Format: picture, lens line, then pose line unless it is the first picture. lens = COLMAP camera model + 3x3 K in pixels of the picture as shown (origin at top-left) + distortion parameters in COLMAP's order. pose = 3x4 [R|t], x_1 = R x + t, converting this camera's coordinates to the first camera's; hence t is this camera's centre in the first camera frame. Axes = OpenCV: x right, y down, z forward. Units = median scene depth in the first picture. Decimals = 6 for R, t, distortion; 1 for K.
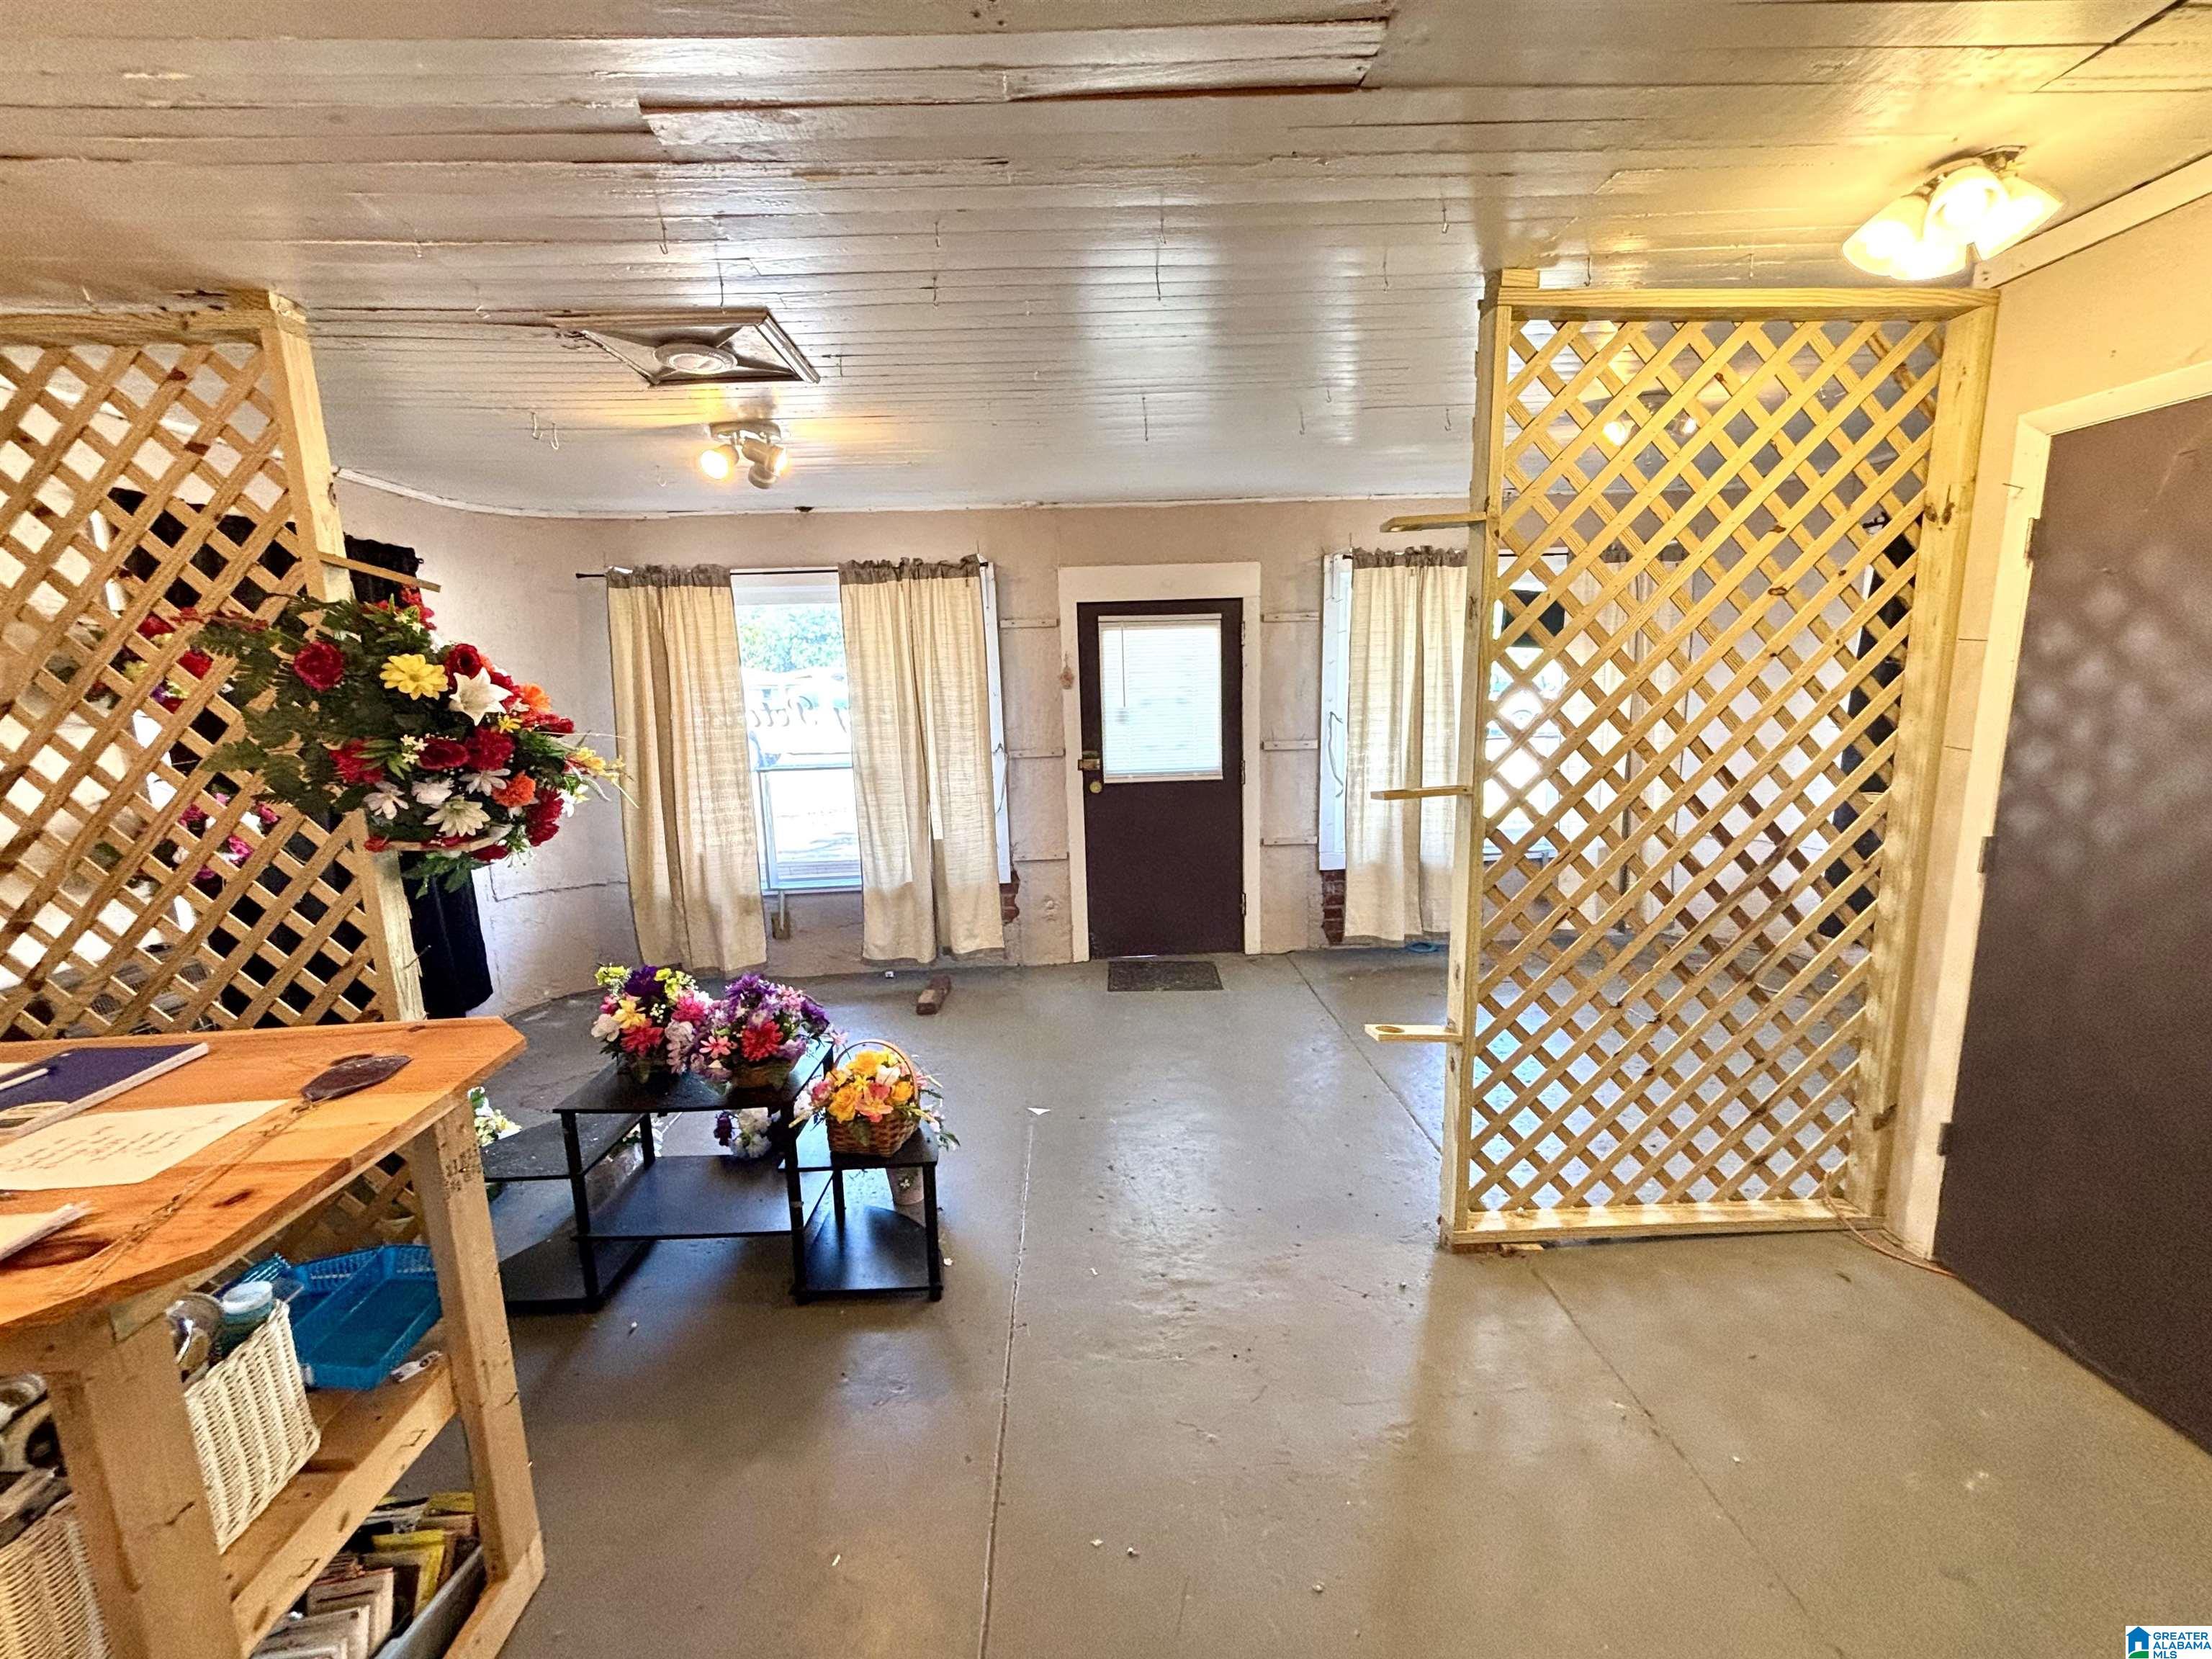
lens RADIAL K [[892.1, 0, 1089.4], [0, 892.1, 837.0], [0, 0, 1]] dist [0.001639, -0.000116]
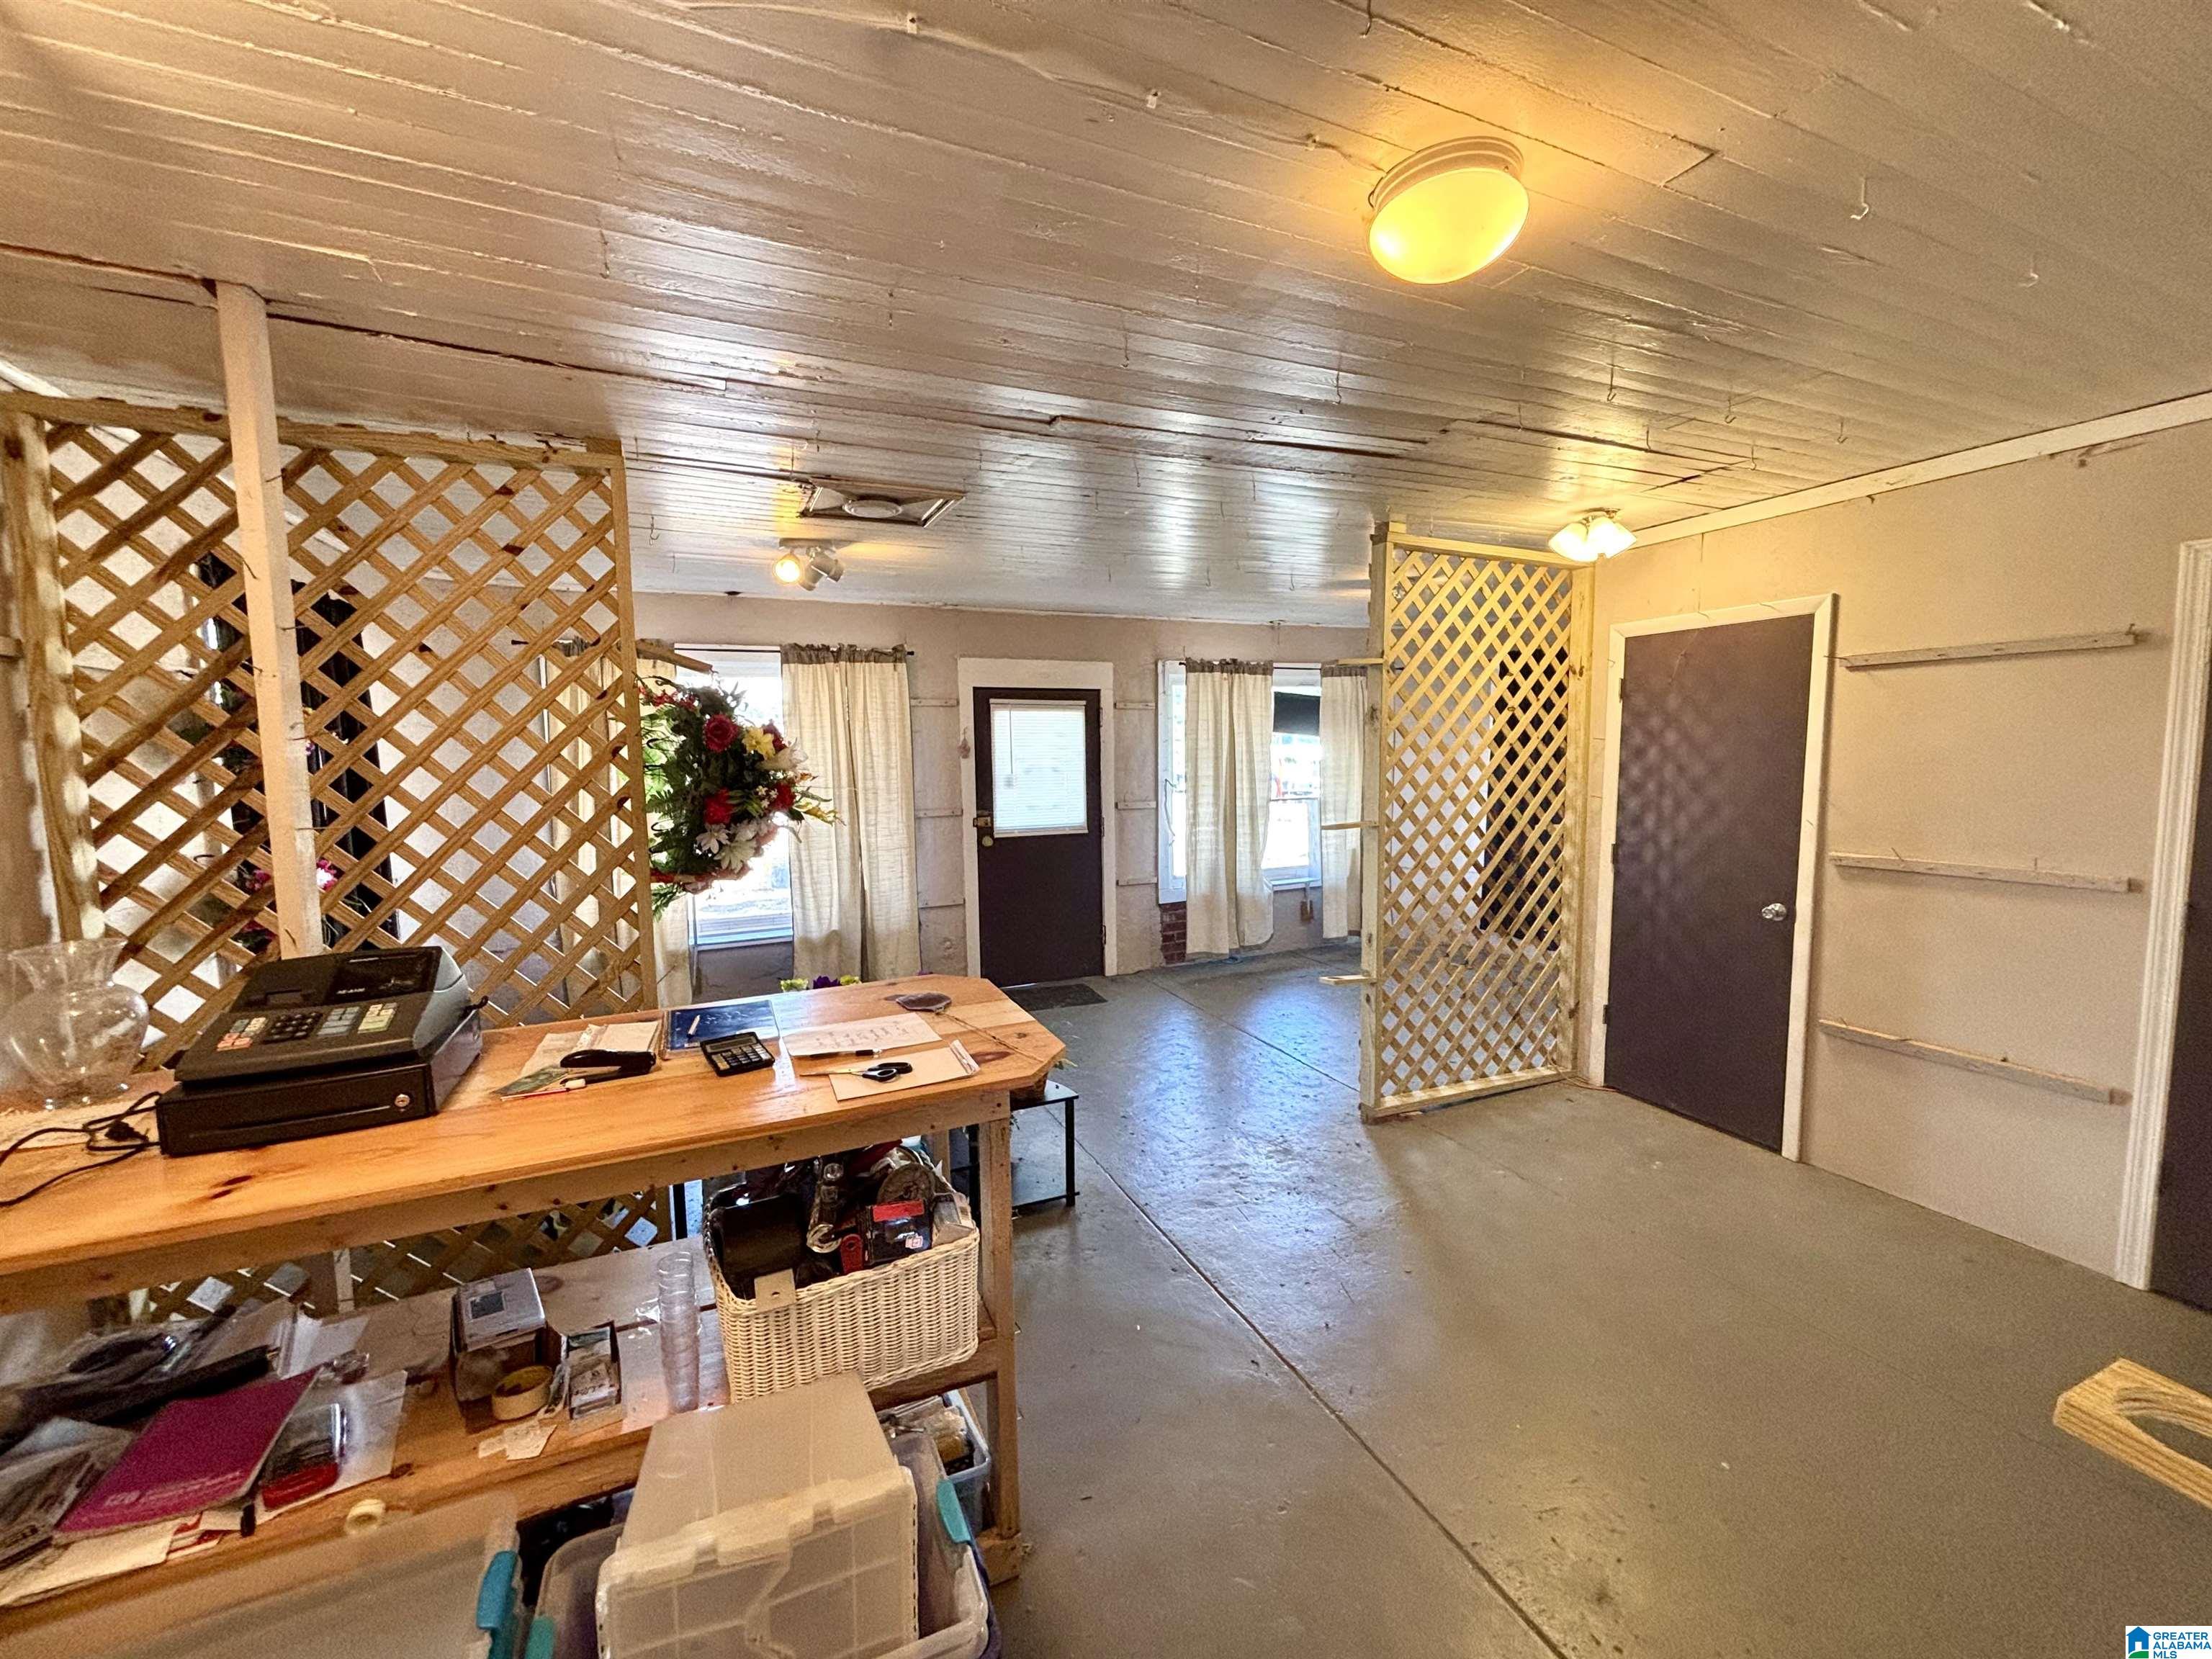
lens RADIAL K [[892.1, 0, 1089.4], [0, 892.1, 837.0], [0, 0, 1]] dist [0.001639, -0.000116]
pose [[0.933177, -0.017819, 0.358976, -0.315819], [0.046345, 0.996398, -0.071018, 0.030990], [-0.356418, 0.082909, 0.930641, -0.158972]]
